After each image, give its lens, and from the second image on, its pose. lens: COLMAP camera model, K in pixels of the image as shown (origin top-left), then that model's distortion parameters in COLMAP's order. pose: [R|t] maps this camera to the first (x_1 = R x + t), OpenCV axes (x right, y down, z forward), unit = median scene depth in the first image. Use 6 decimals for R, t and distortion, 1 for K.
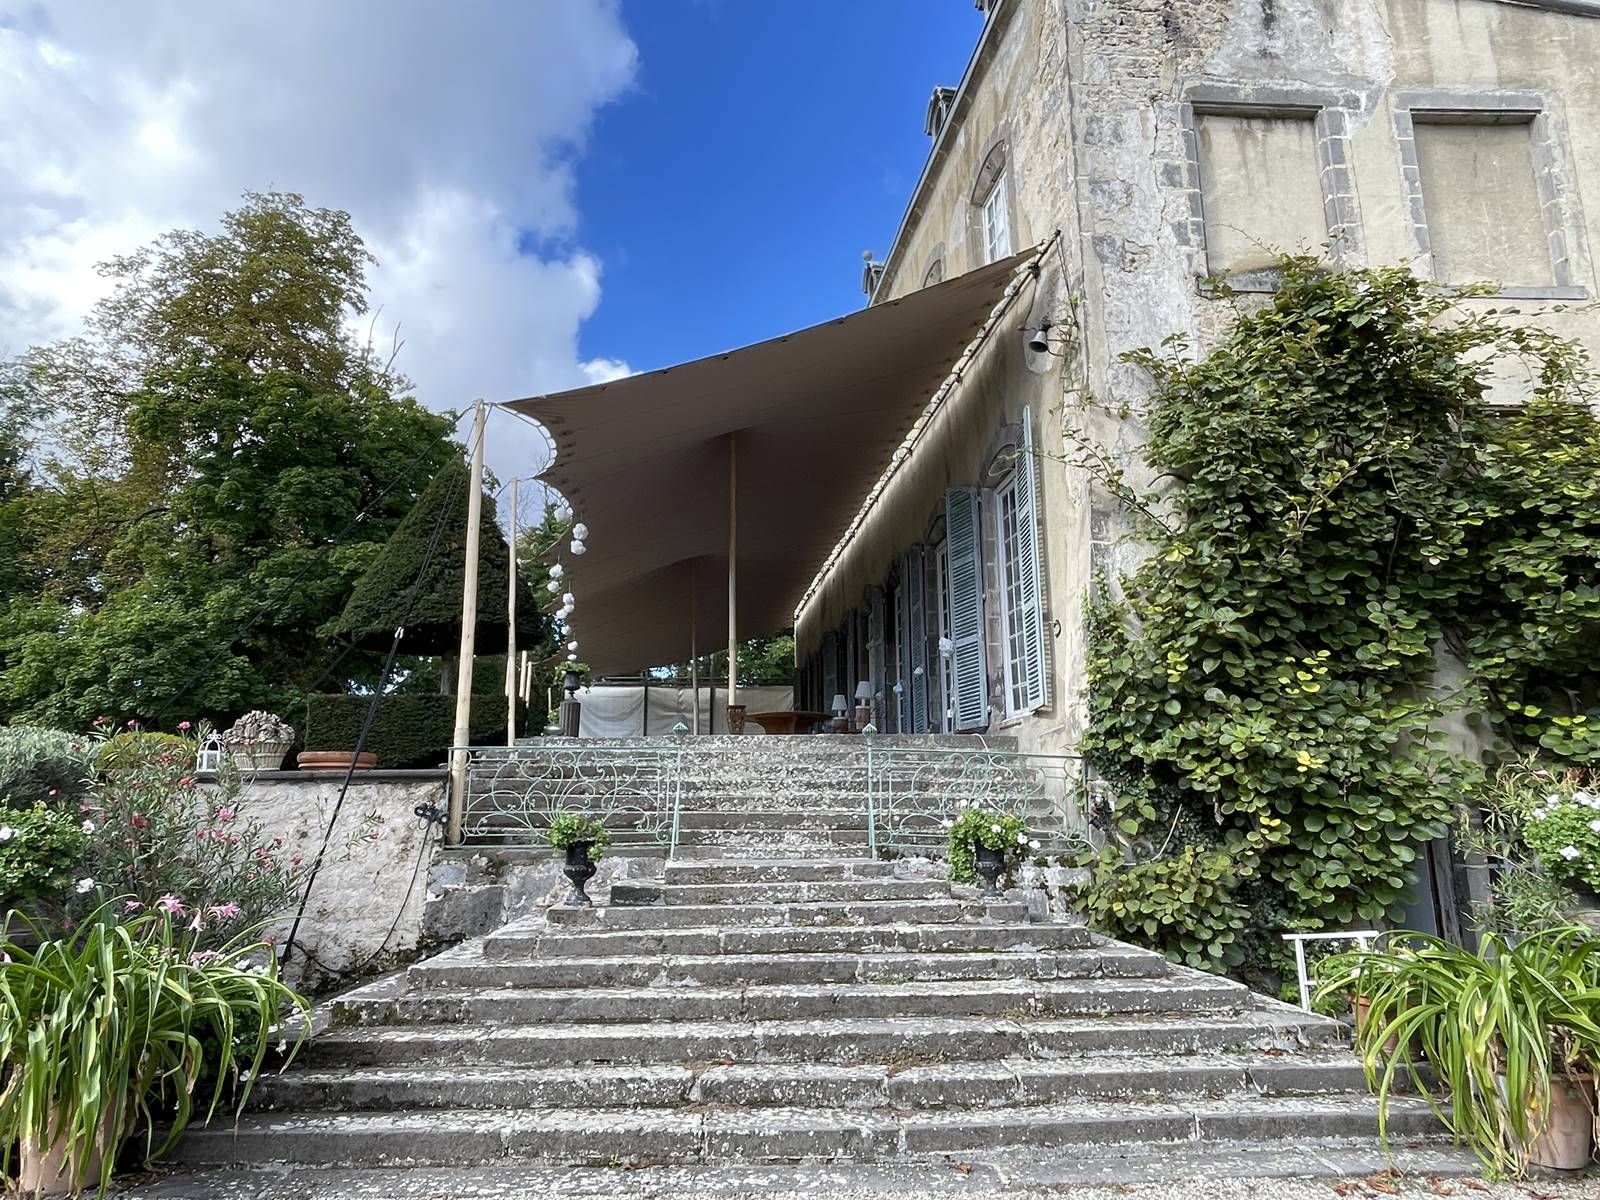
lens RADIAL K [[1060.3, 0, 800.0], [0, 1060.3, 600.0], [0, 0, 1]] dist [0.001186, 0.008286]
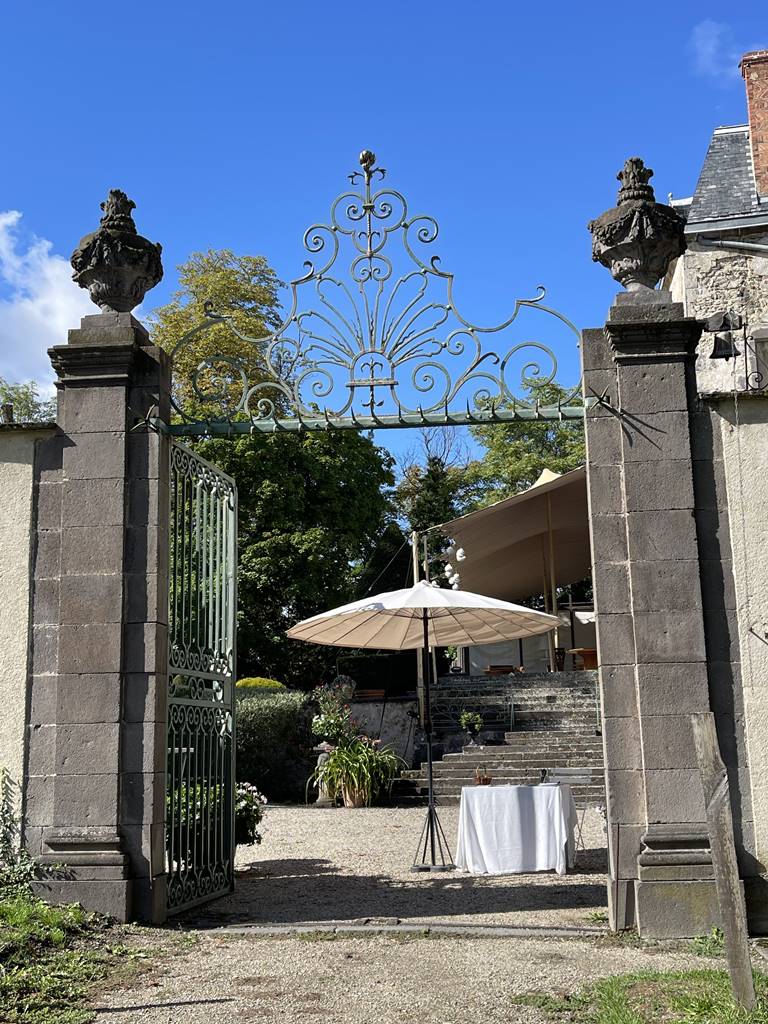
lens RADIAL K [[1054.5, 0, 384.0], [0, 1054.5, 512.0], [0, 0, 1]] dist [0.010738, 0.004465]
pose [[0.958708, -0.074210, -0.274538, 0.280676], [0.076931, 0.997036, -0.000860, -0.256220], [0.273788, -0.020296, 0.961576, -1.294954]]
